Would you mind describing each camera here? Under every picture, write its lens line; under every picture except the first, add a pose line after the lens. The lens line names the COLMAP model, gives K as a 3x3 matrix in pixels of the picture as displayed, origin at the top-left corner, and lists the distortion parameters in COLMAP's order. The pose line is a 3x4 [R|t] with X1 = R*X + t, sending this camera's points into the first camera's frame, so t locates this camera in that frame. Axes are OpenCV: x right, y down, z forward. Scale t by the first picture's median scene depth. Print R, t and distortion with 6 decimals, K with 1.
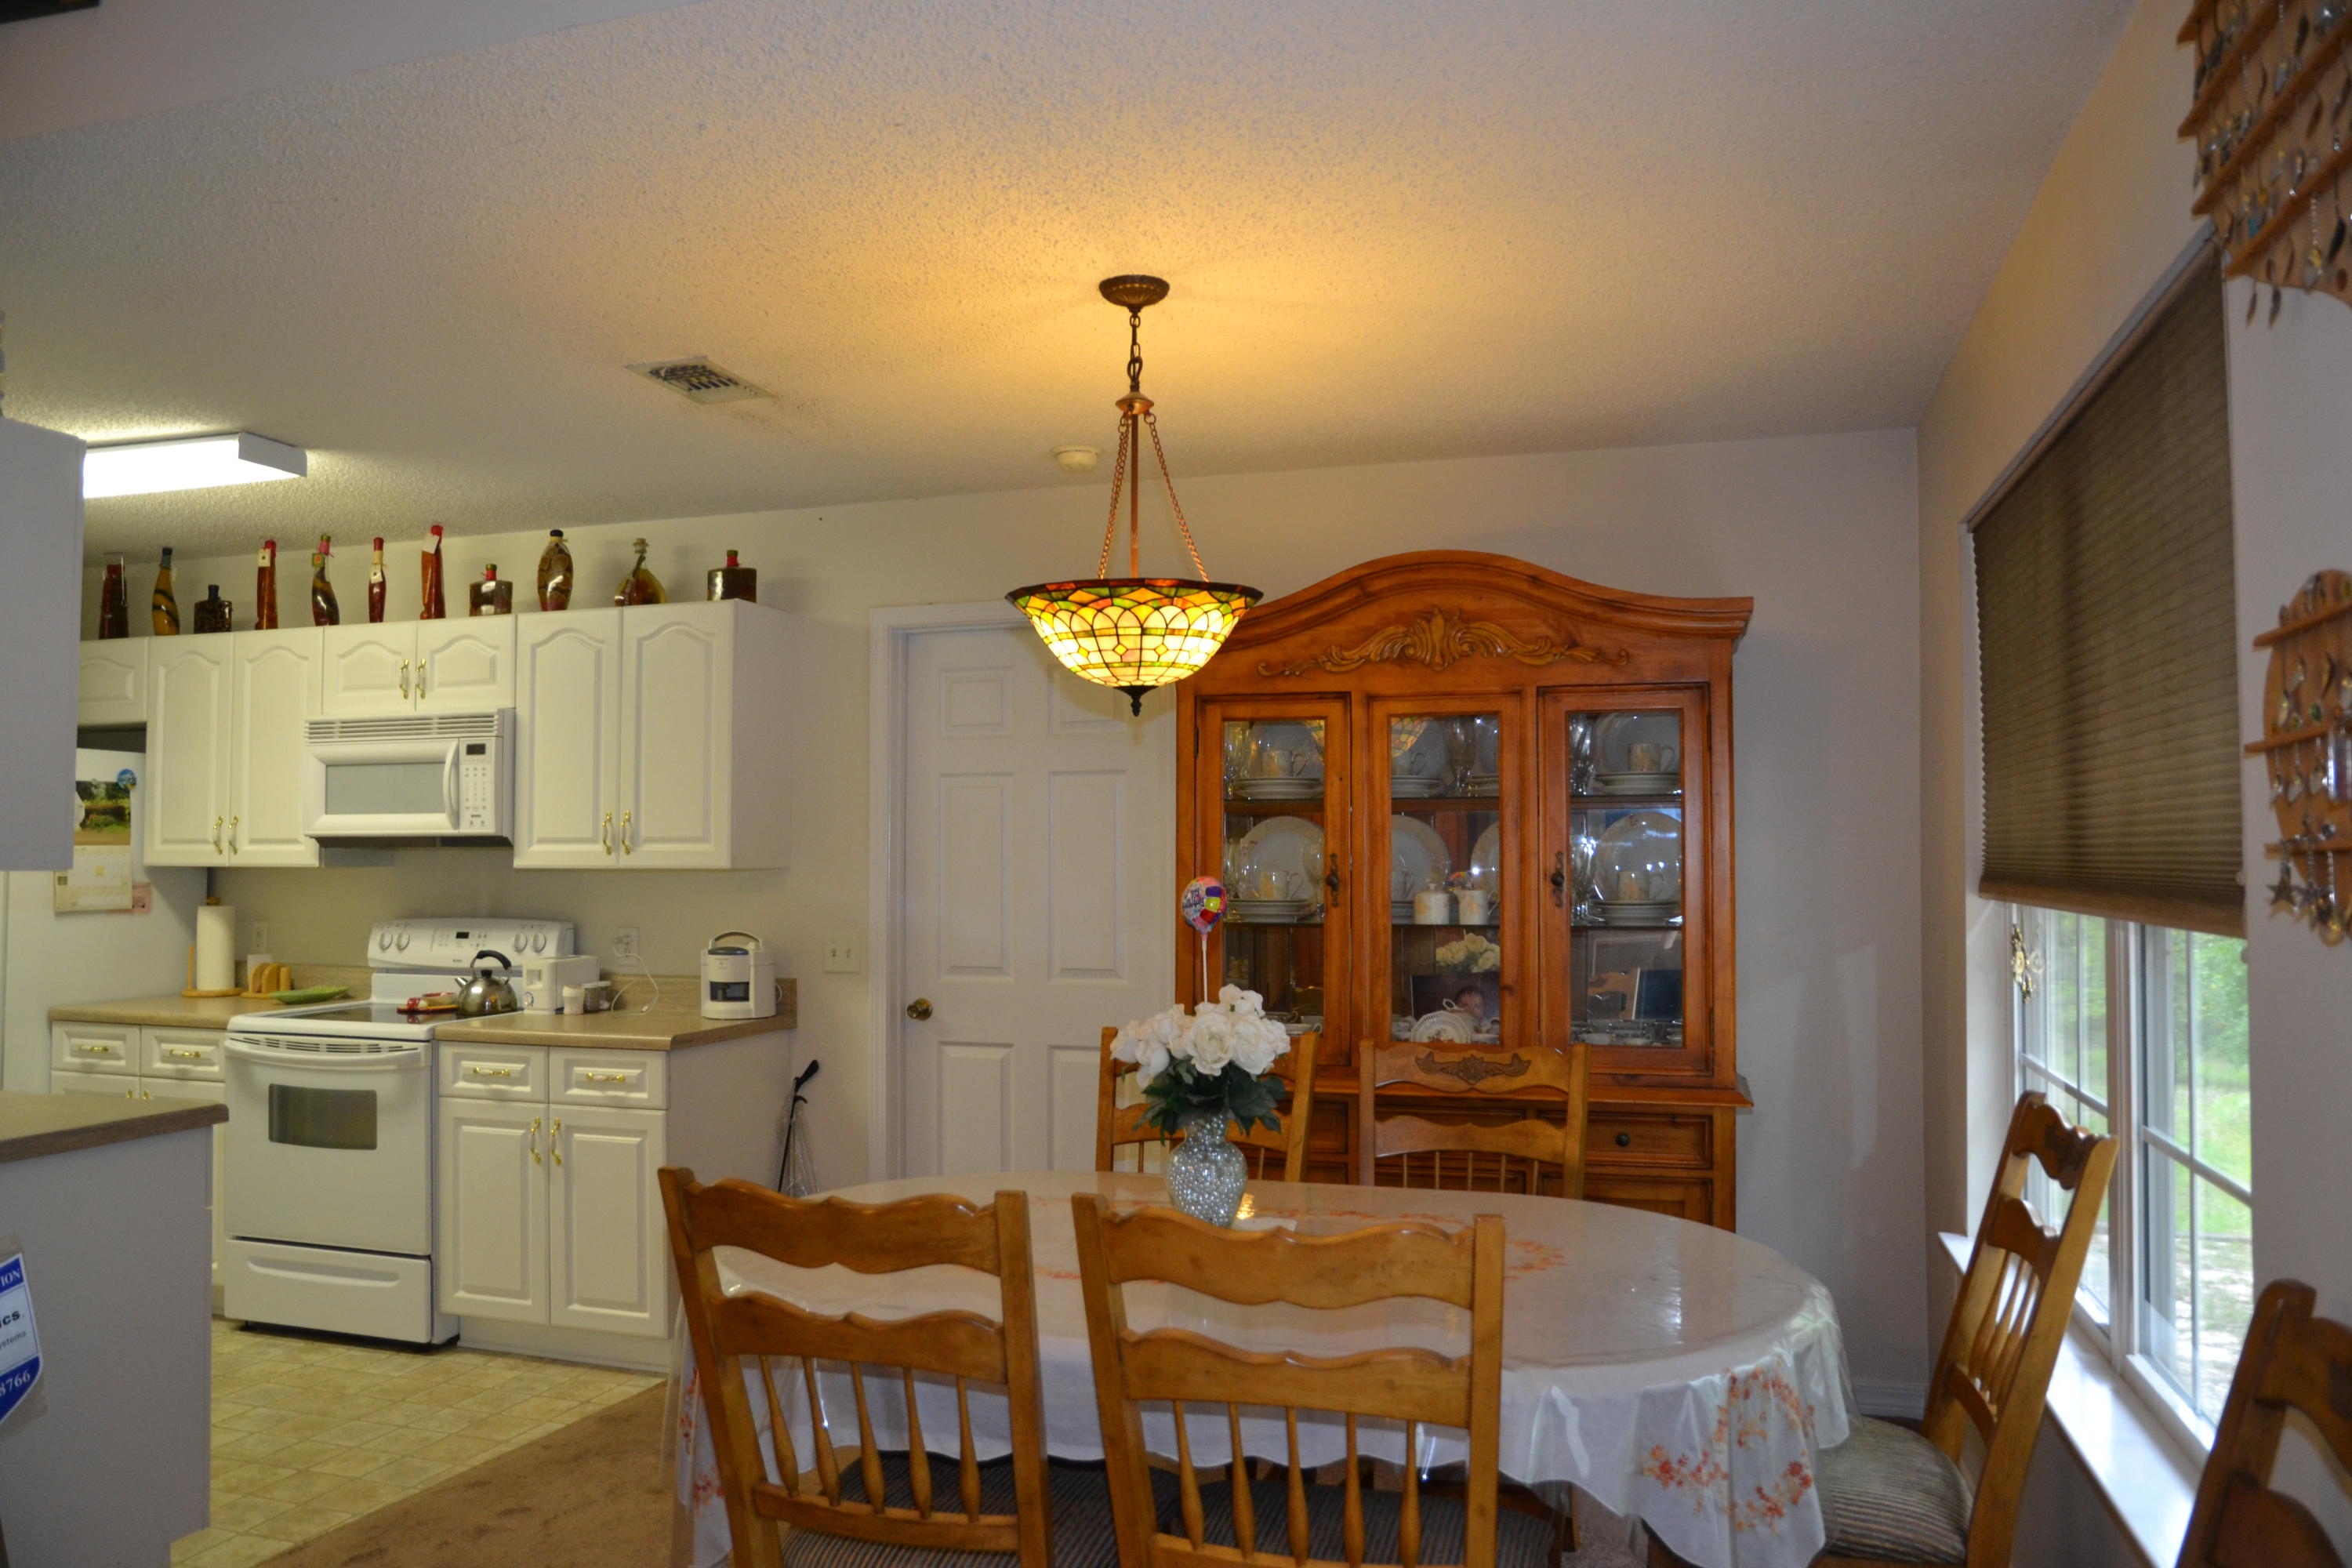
lens RADIAL K [[1643.9, 0, 1177.9], [0, 1643.9, 788.4], [0, 0, 1]] dist [-0.112162, 0.074667]
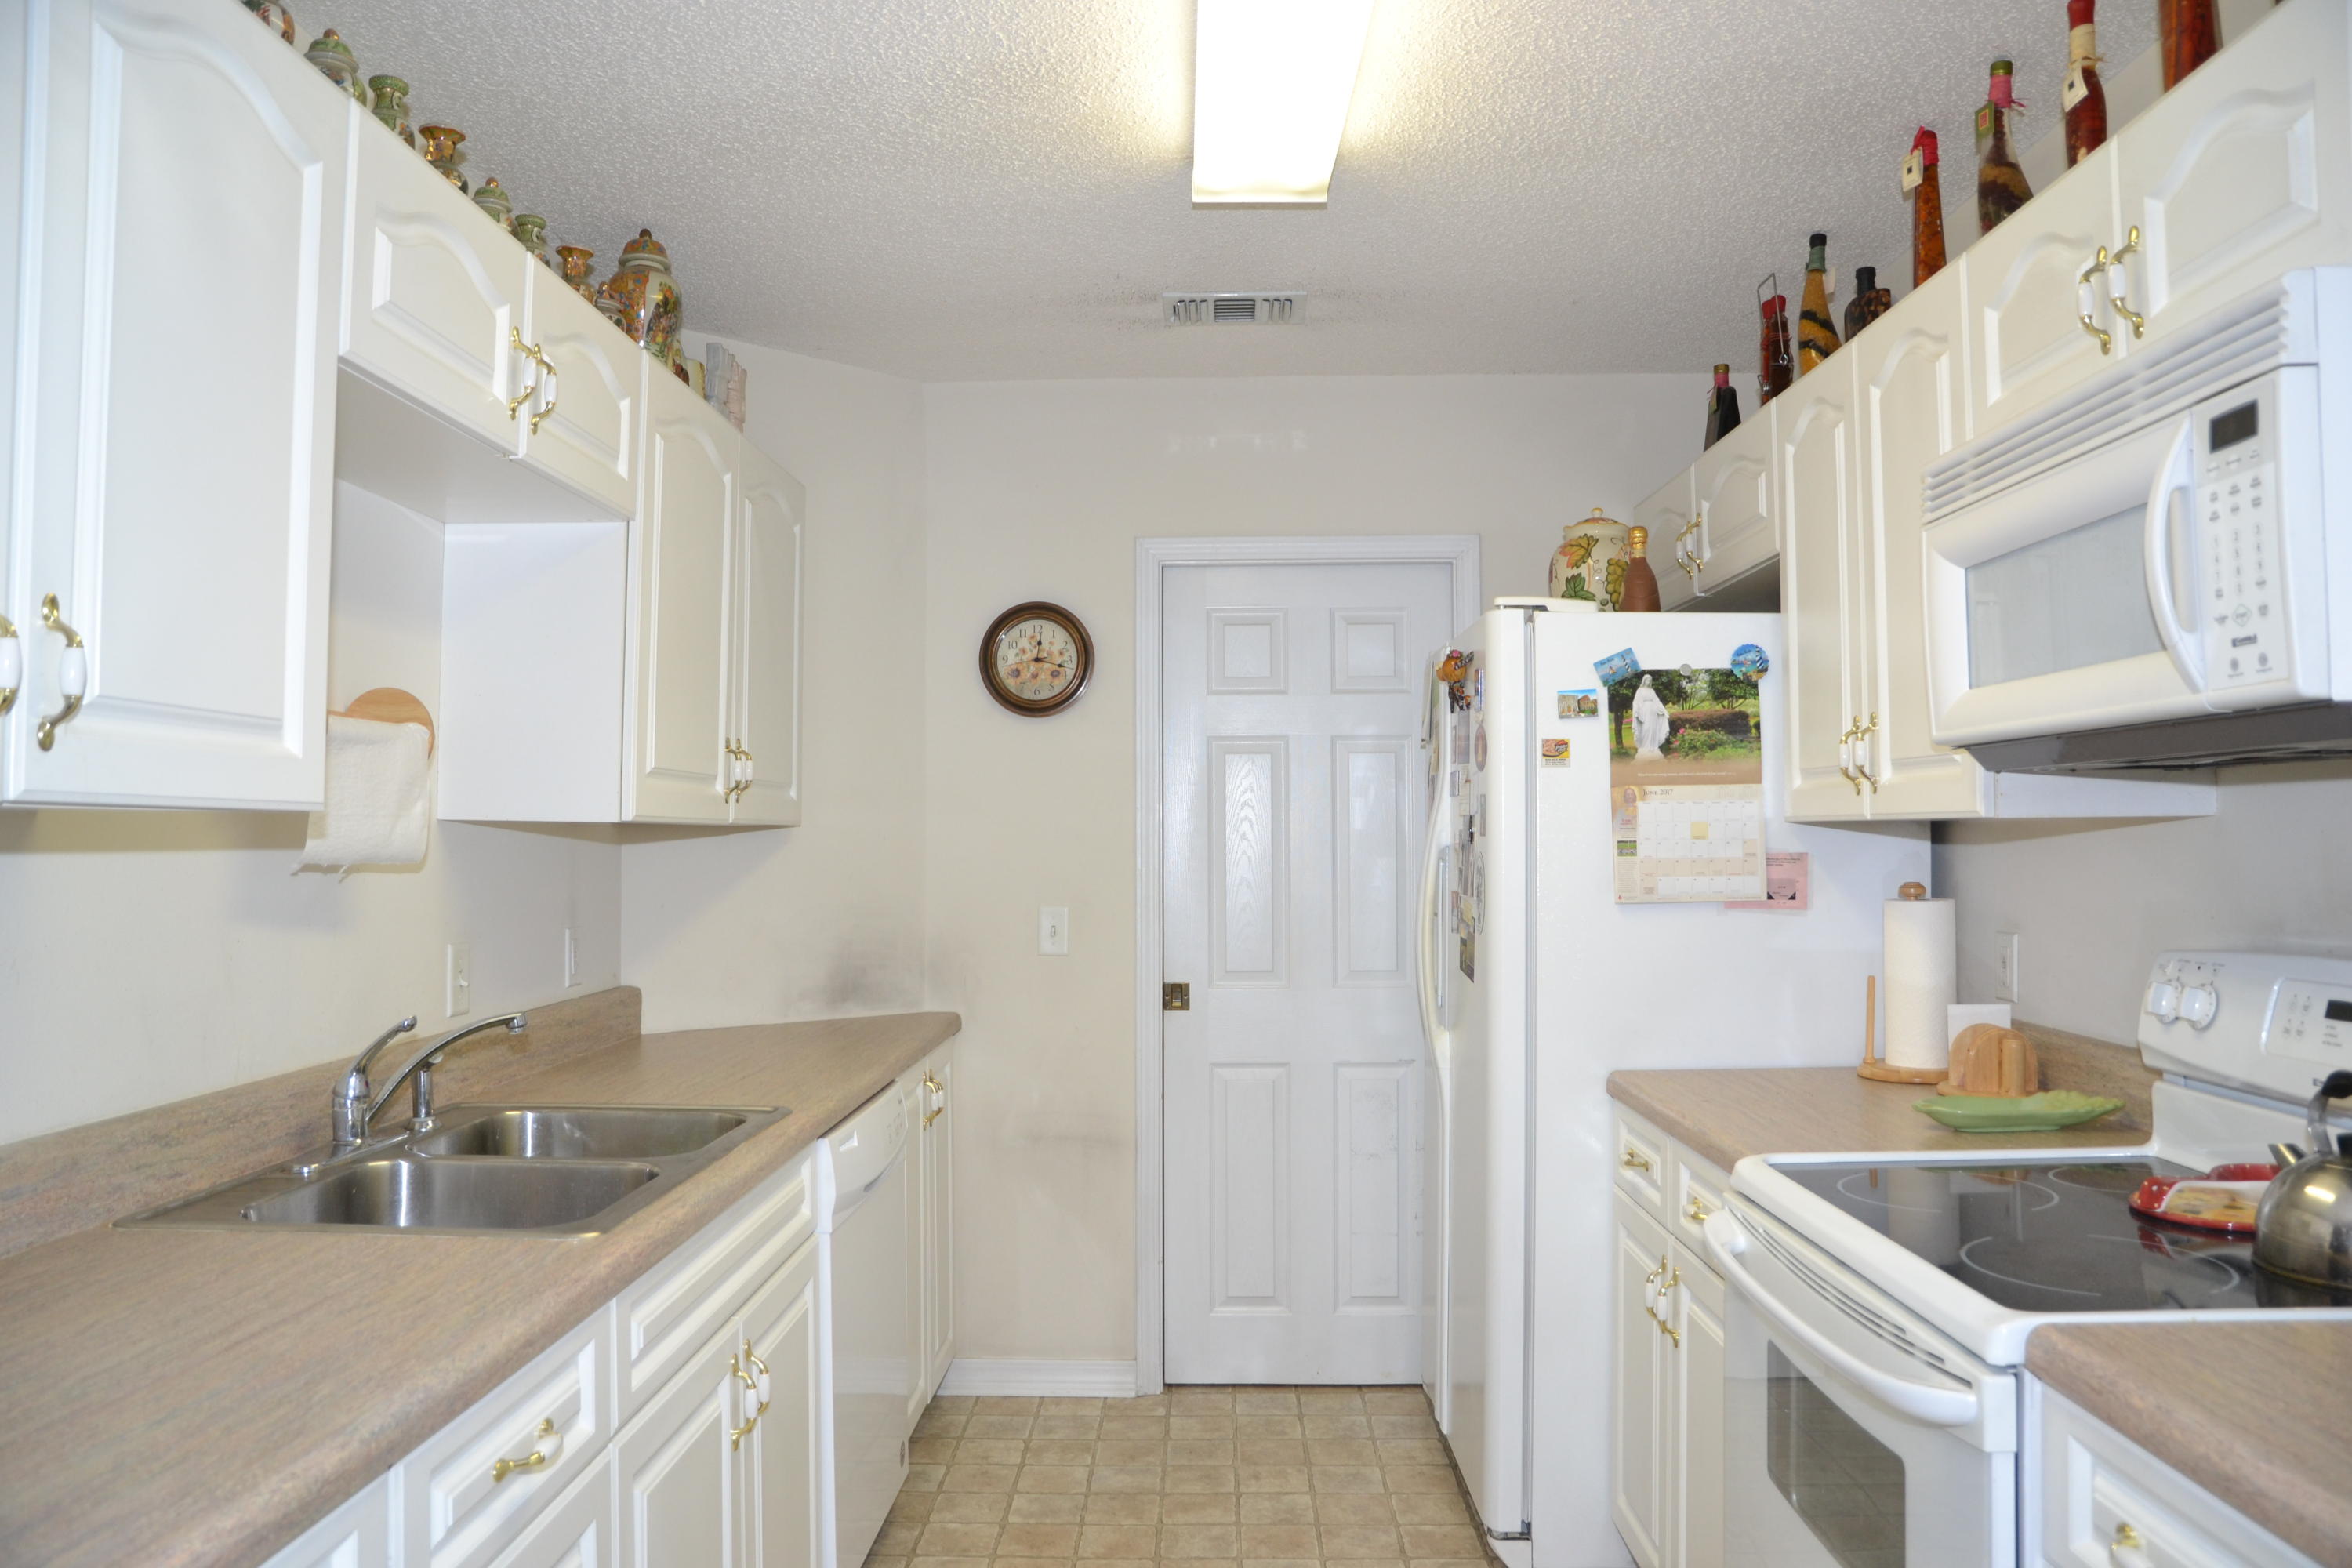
lens RADIAL K [[1643.9, 0, 1177.9], [0, 1643.9, 788.4], [0, 0, 1]] dist [-0.112162, 0.074667]
pose [[0.269822, -0.026383, -0.962549, -0.193046], [0.040712, 0.999043, -0.015971, 0.040430], [0.962049, -0.034878, 0.270638, 0.697954]]
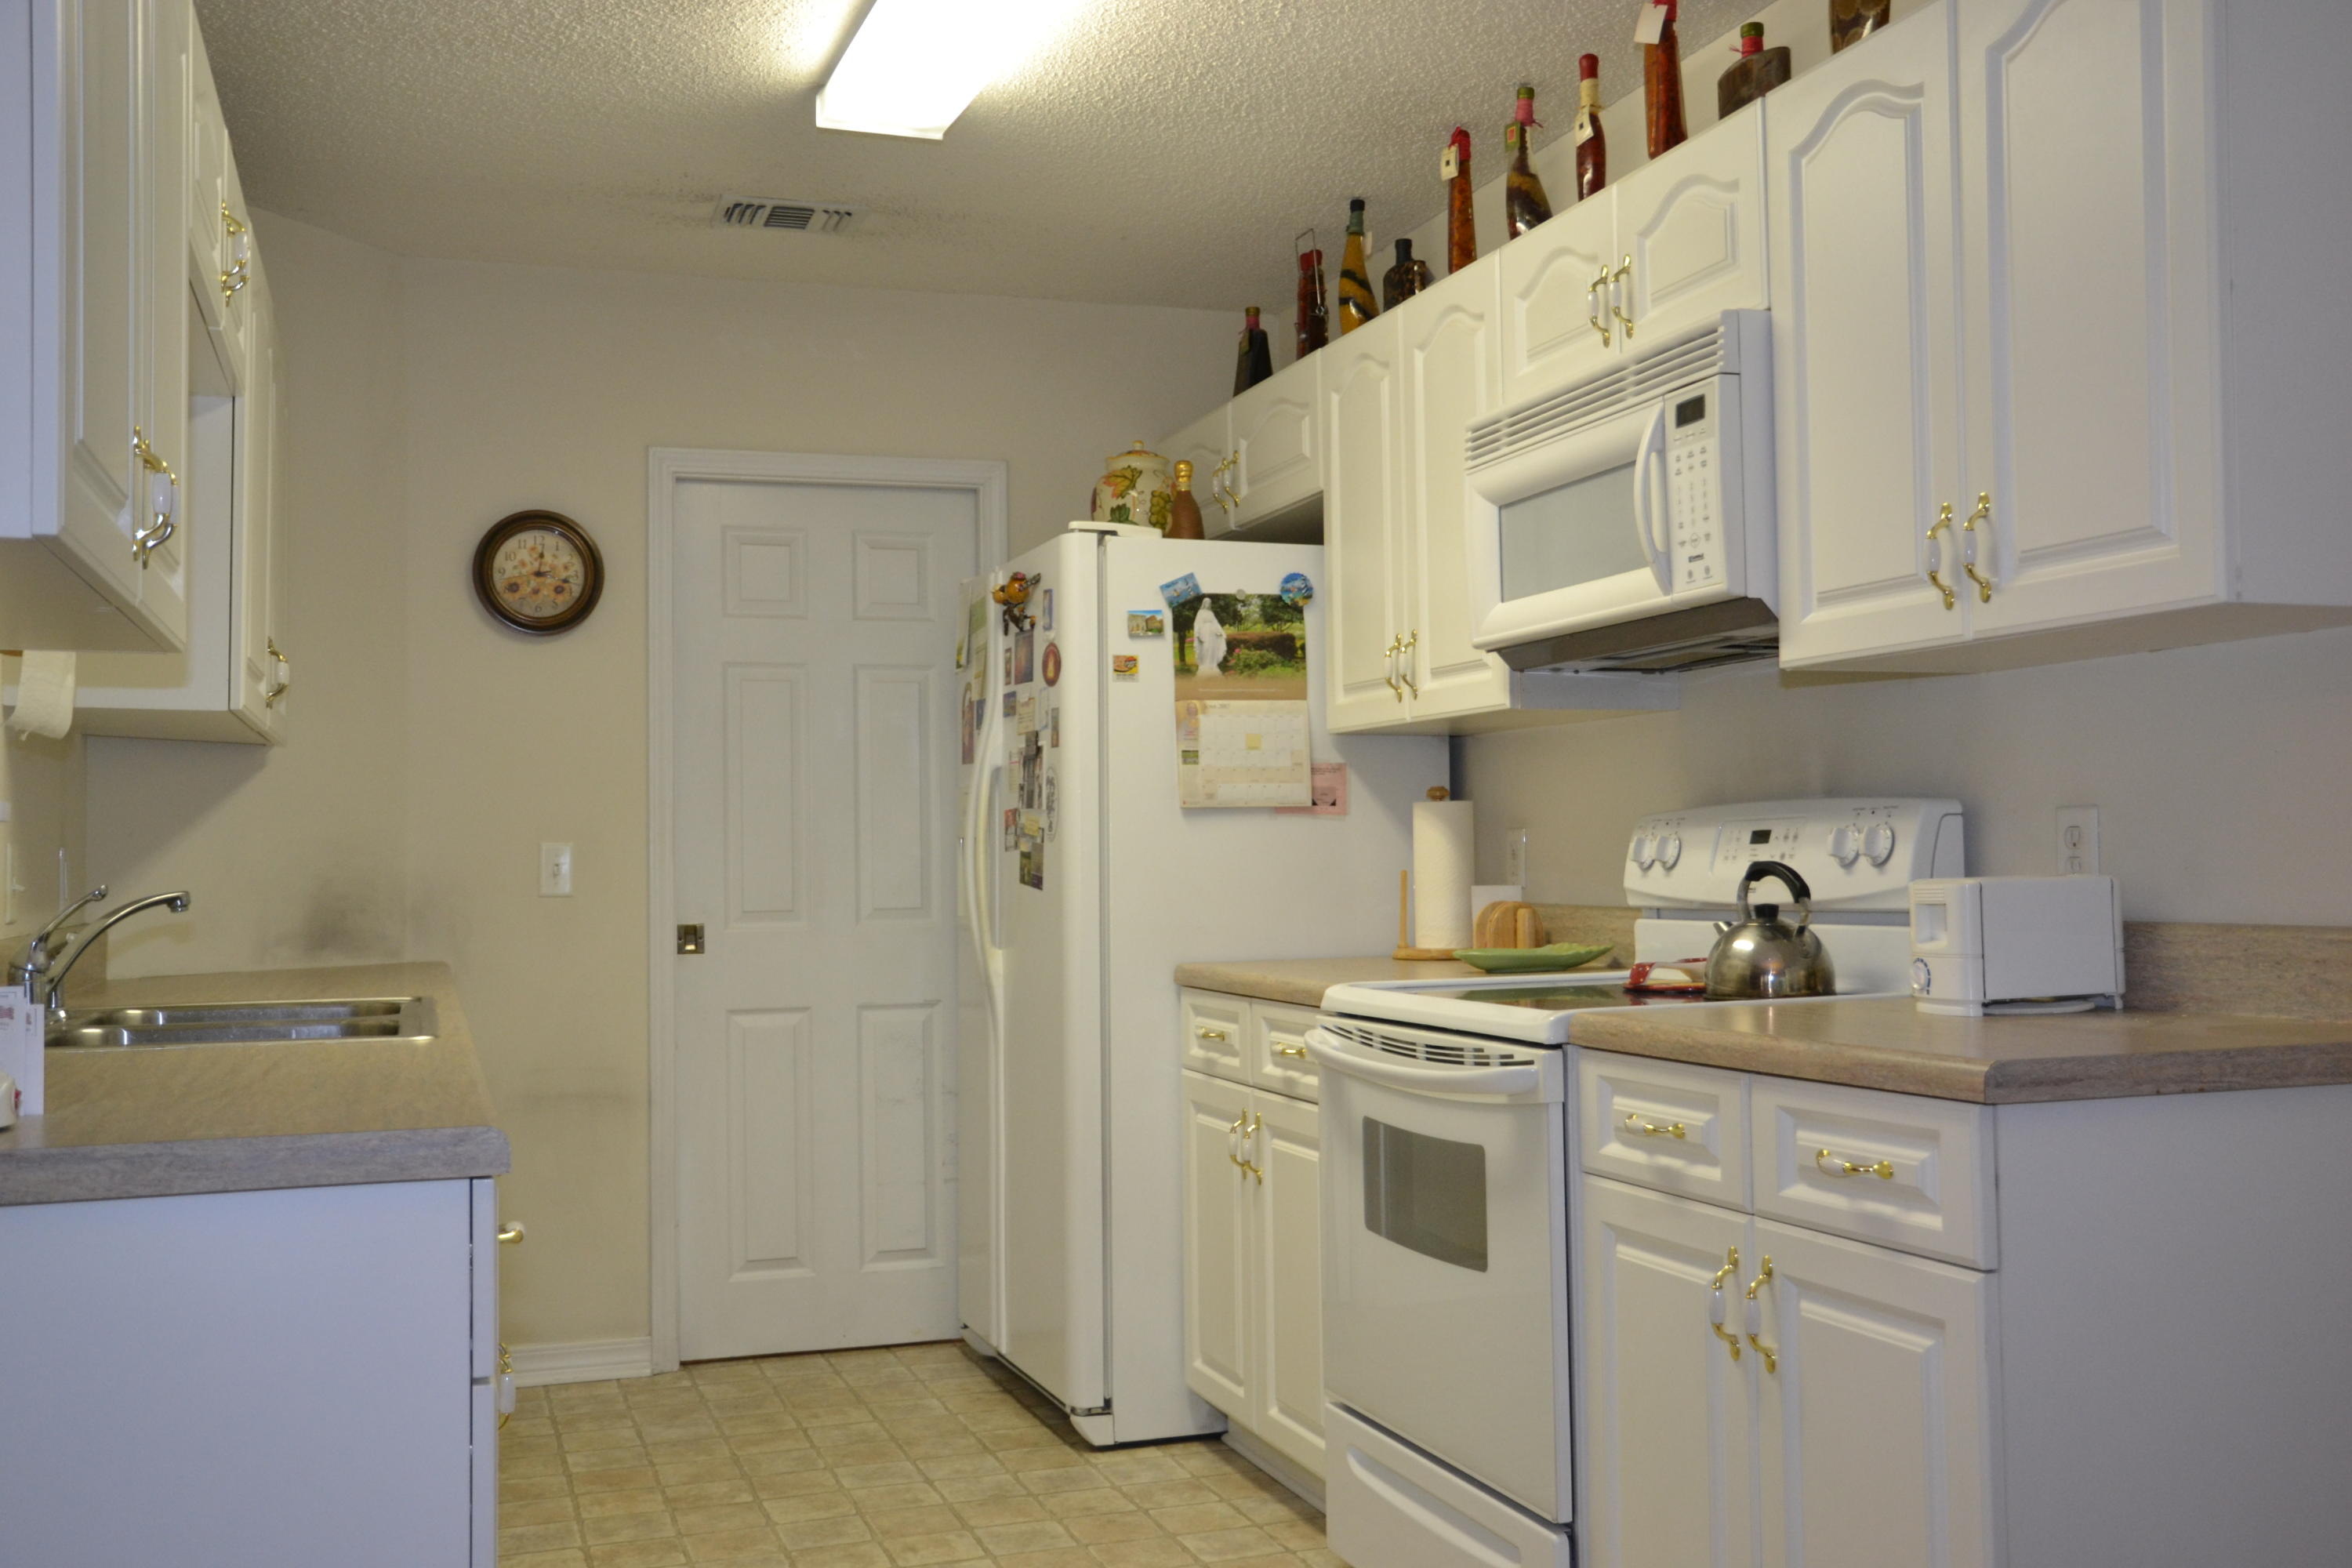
lens RADIAL K [[2208.1, 0, 1176.0], [0, 2208.1, 784.0], [0, 0, 1]] dist [-0.021106, 0.000358]
pose [[0.587881, -0.033106, -0.808270, -0.023780], [0.043714, 0.999002, -0.009123, 0.076946], [0.807765, -0.029970, 0.588742, 0.501137]]
